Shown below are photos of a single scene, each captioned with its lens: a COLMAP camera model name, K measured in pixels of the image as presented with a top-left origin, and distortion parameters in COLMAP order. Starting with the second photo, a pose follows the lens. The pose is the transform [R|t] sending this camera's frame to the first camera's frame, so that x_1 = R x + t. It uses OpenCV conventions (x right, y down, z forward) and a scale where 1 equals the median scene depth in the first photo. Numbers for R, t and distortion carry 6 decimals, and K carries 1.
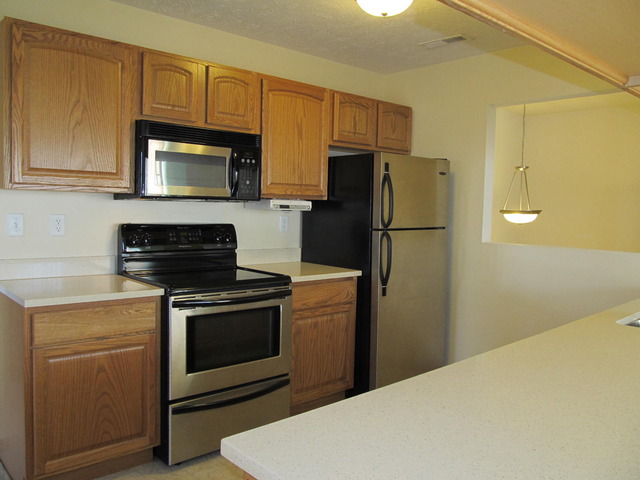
lens RADIAL K [[528.2, 0, 320.0], [0, 528.2, 240.0], [0, 0, 1]] dist [-0.044530, 0.003268]
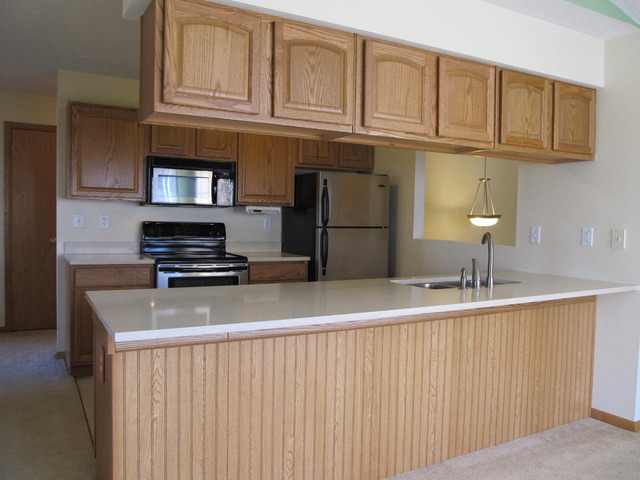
lens RADIAL K [[528.2, 0, 320.0], [0, 528.2, 240.0], [0, 0, 1]] dist [-0.044530, 0.003268]
pose [[0.974942, 0.008557, -0.222295, 0.444372], [-0.013735, 0.999669, -0.021757, 0.047364], [0.222035, 0.024265, 0.974737, -0.375514]]
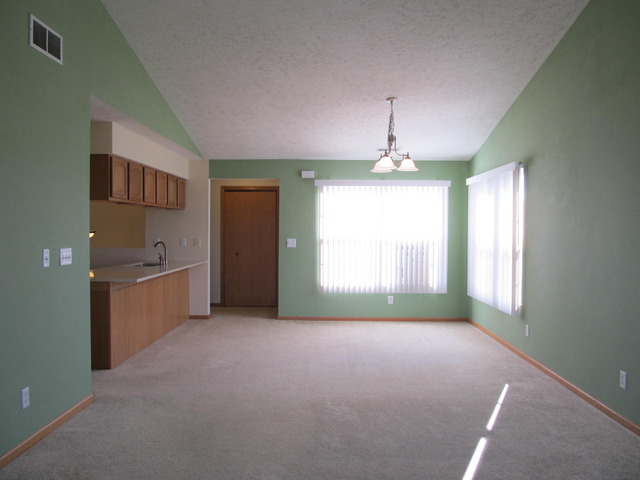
lens RADIAL K [[528.2, 0, 320.0], [0, 528.2, 240.0], [0, 0, 1]] dist [-0.044530, 0.003268]
pose [[0.685164, -0.034018, 0.727594, -0.630295], [0.053939, 0.998536, -0.004108, 0.045198], [-0.726388, 0.042061, 0.685996, -1.399235]]
